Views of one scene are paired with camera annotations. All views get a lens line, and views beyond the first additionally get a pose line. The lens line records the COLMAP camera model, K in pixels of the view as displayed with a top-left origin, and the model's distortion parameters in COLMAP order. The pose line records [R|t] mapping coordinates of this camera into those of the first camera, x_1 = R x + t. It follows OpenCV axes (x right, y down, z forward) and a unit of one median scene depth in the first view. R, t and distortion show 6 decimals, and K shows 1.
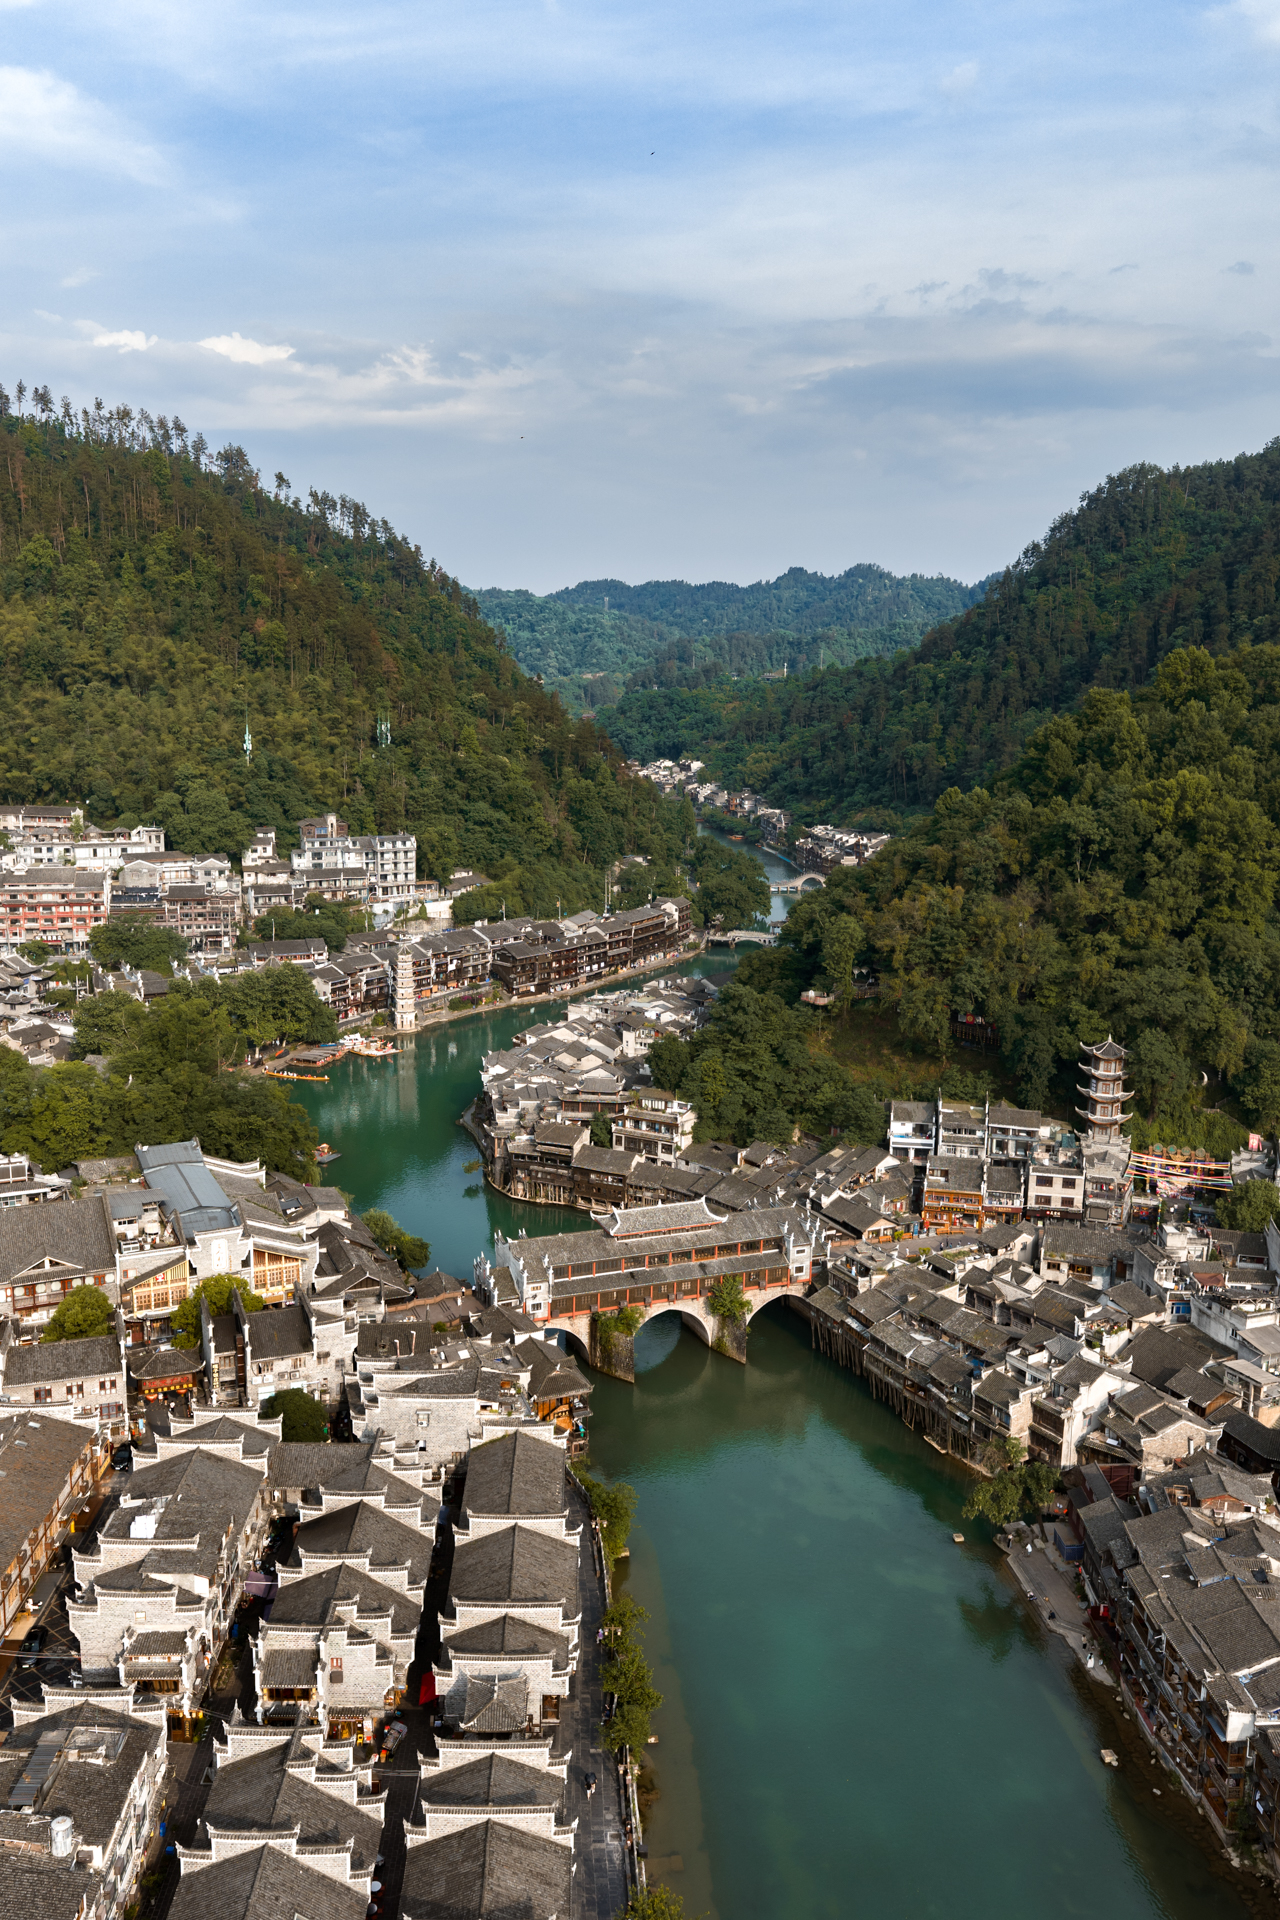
lens RADIAL K [[1615.0, 0, 633.8], [0, 1615.0, 963.5], [0, 0, 1]] dist [0.019731, -0.009675]
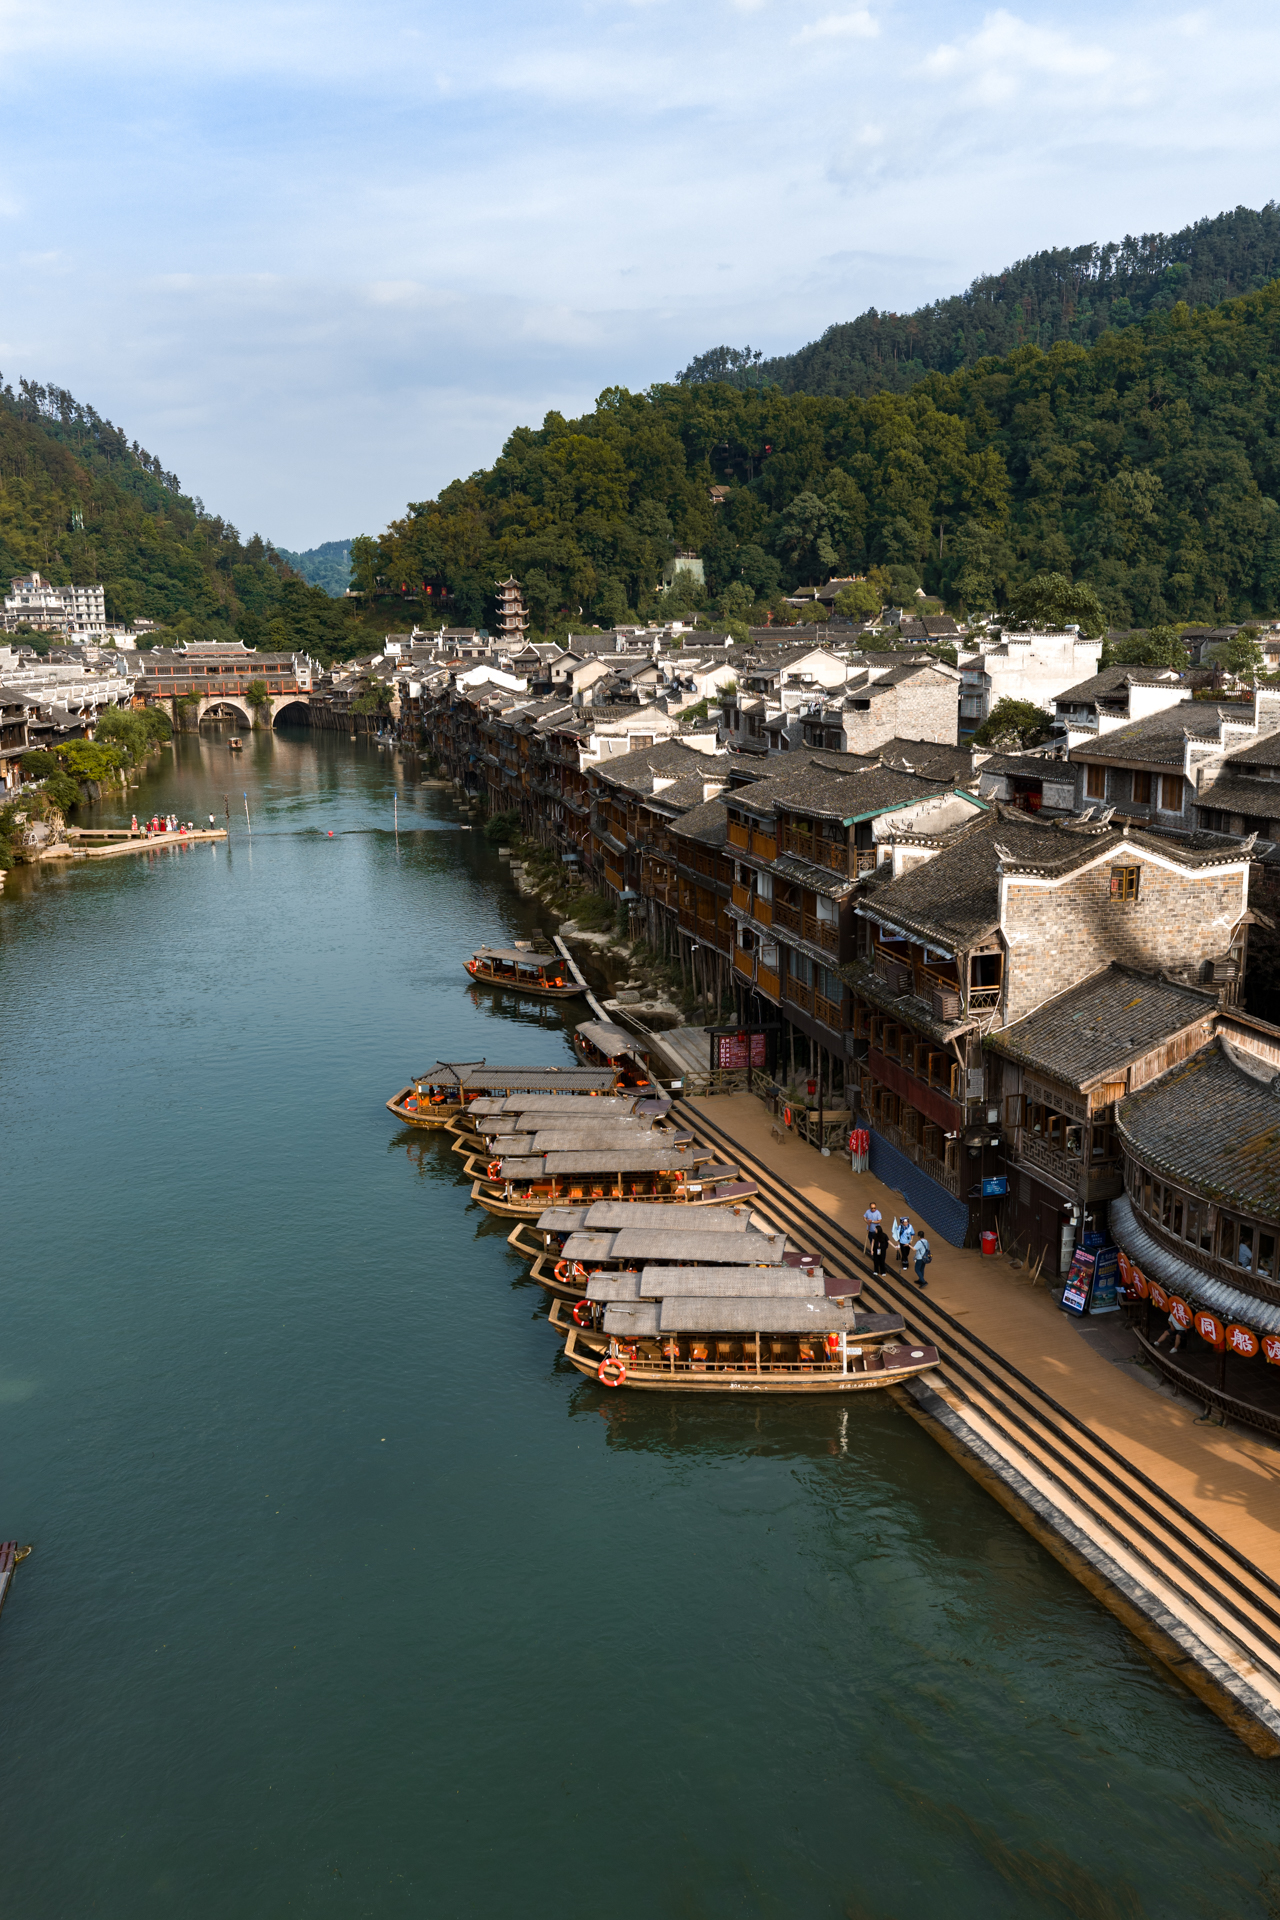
lens RADIAL K [[1615.0, 0, 633.8], [0, 1615.0, 963.5], [0, 0, 1]] dist [0.019731, -0.009675]
pose [[0.989931, -0.062046, 0.127228, 0.102759], [0.061399, 0.998073, 0.009005, 0.237364], [-0.127542, -0.001103, 0.991833, -0.350138]]
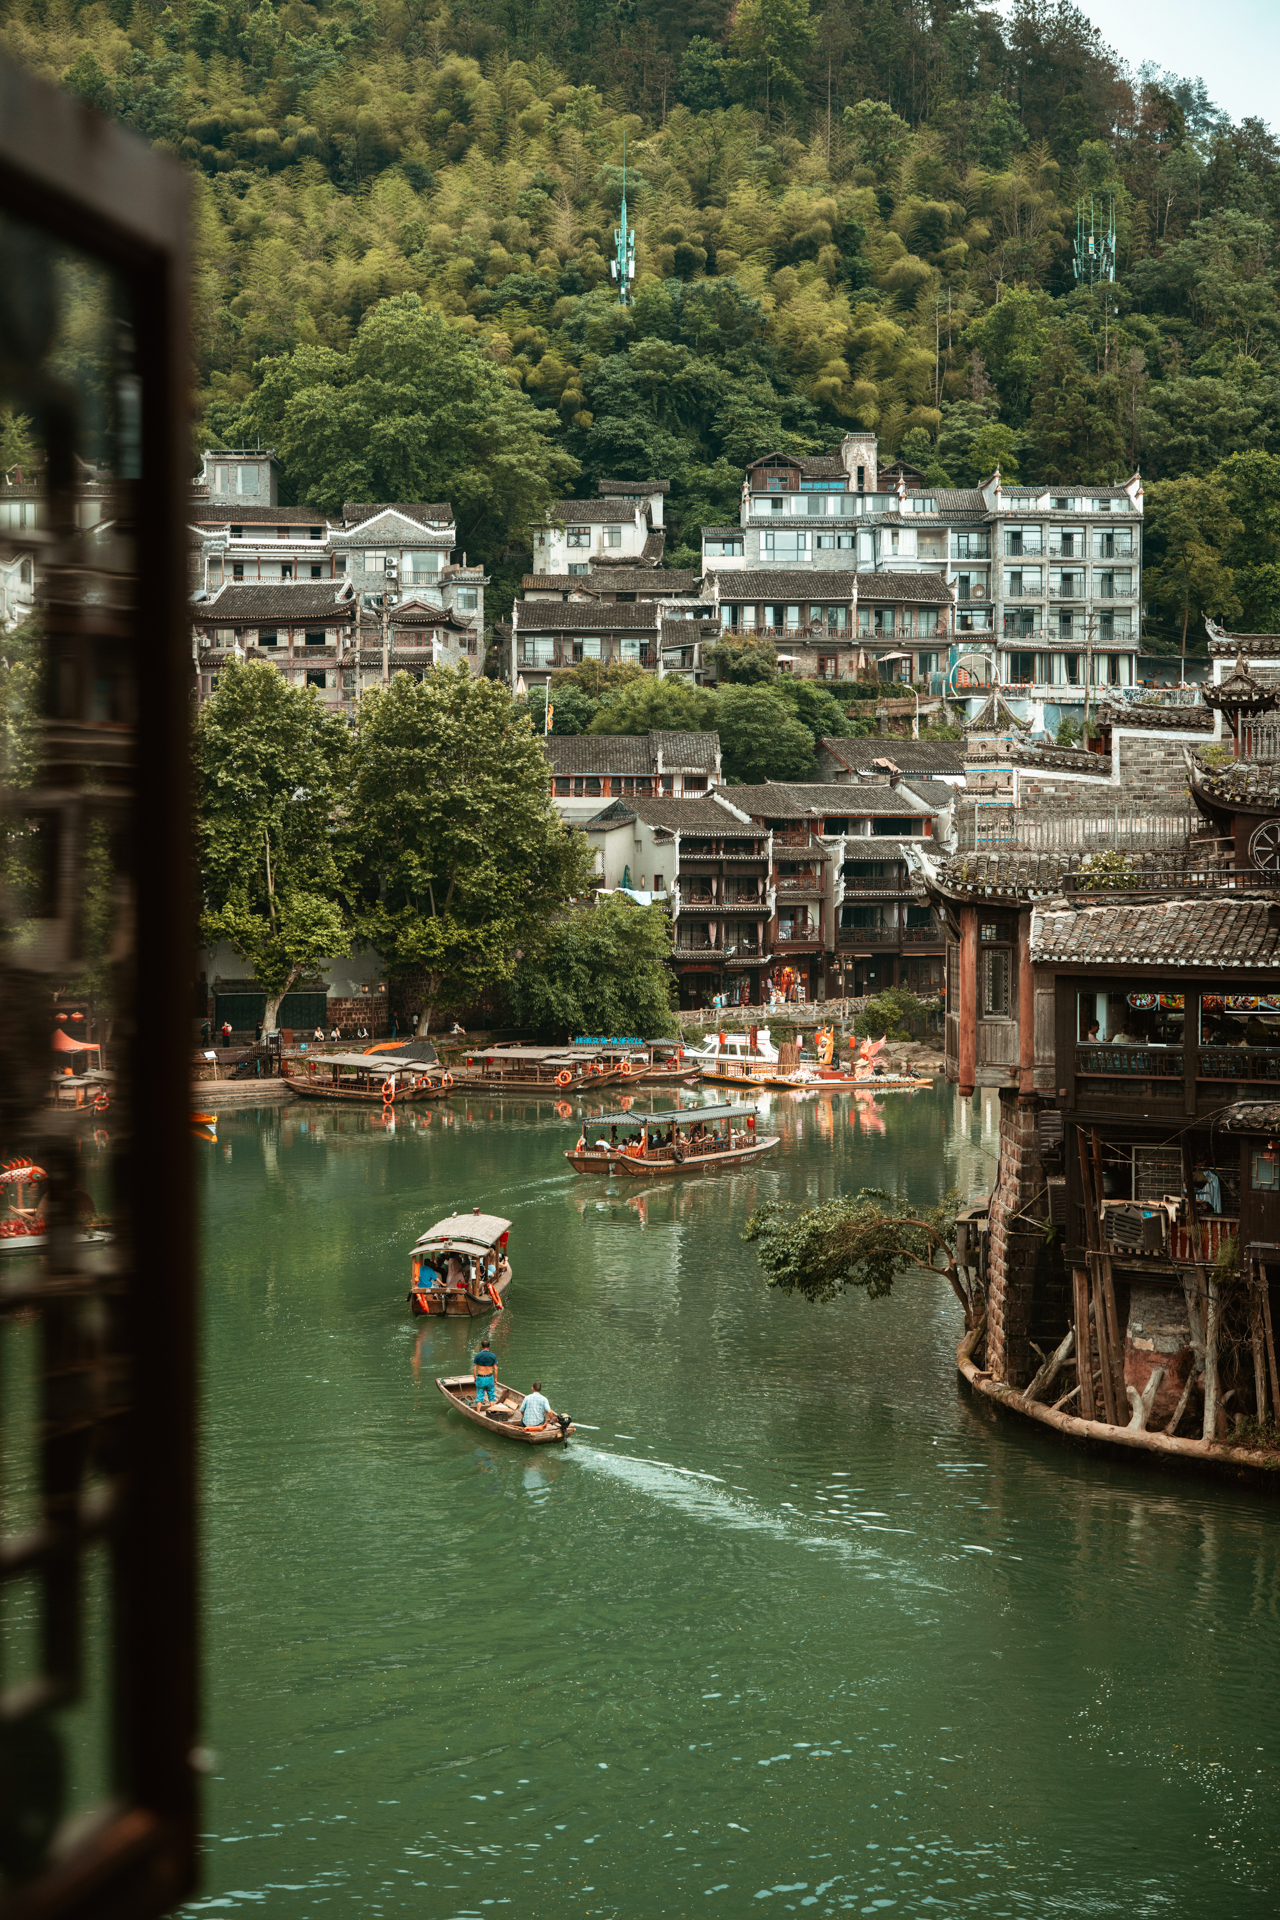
lens RADIAL K [[3181.4, 0, 640.0], [0, 3181.4, 960.0], [0, 0, 1]] dist [0.005299, -0.053640]
pose [[0.927925, -0.008911, -0.372660, -0.014359], [-0.054840, 0.985573, -0.160119, 0.090470], [0.368710, 0.169016, 0.914049, 0.483560]]
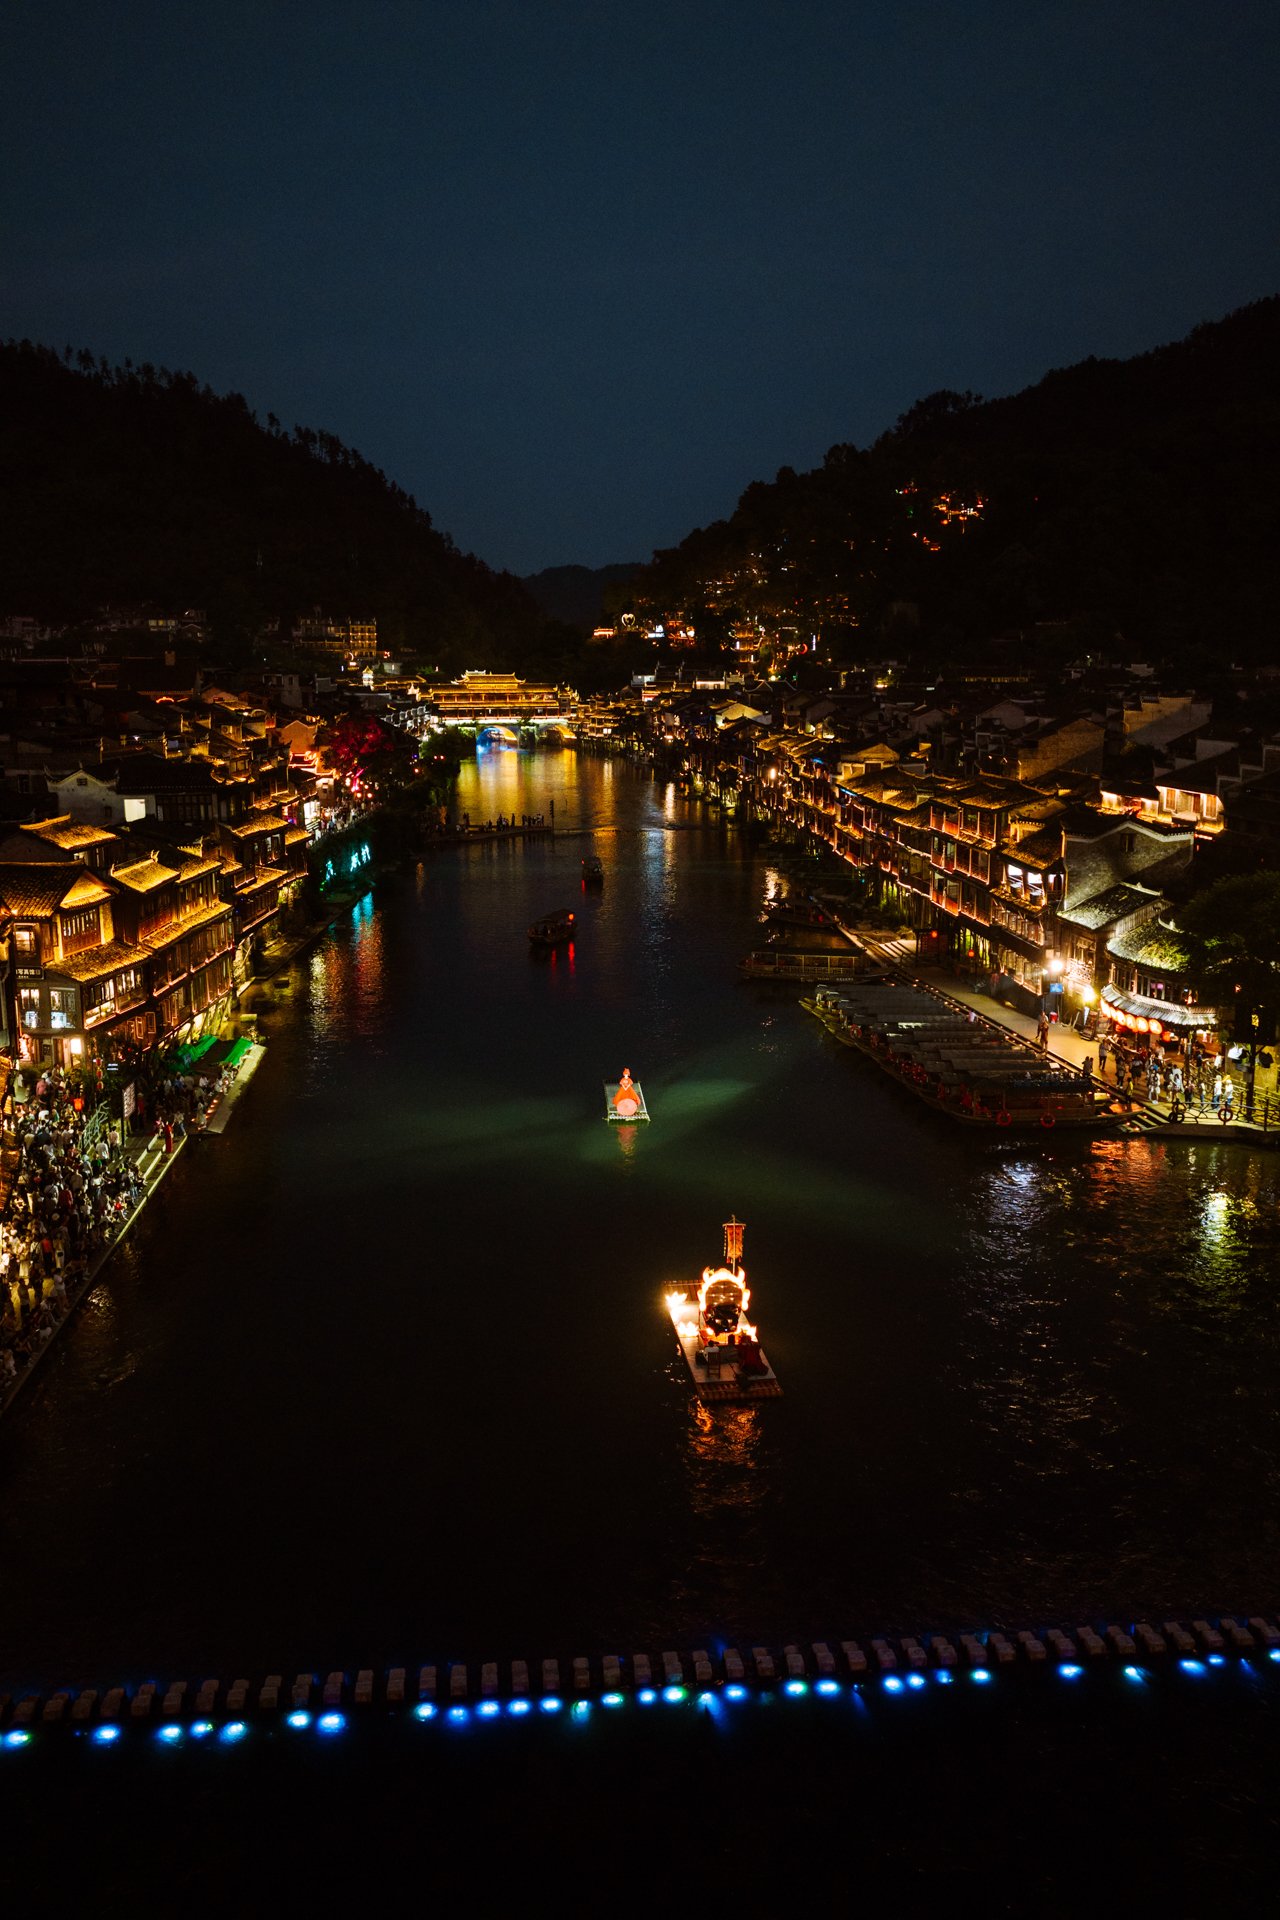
lens RADIAL K [[1615.0, 0, 633.8], [0, 1615.0, 963.5], [0, 0, 1]] dist [0.019731, -0.009675]
pose [[0.999697, -0.023755, 0.006398, 0.081465], [0.023815, 0.999672, -0.009455, 0.251230], [-0.006171, 0.009605, 0.999935, -0.461285]]
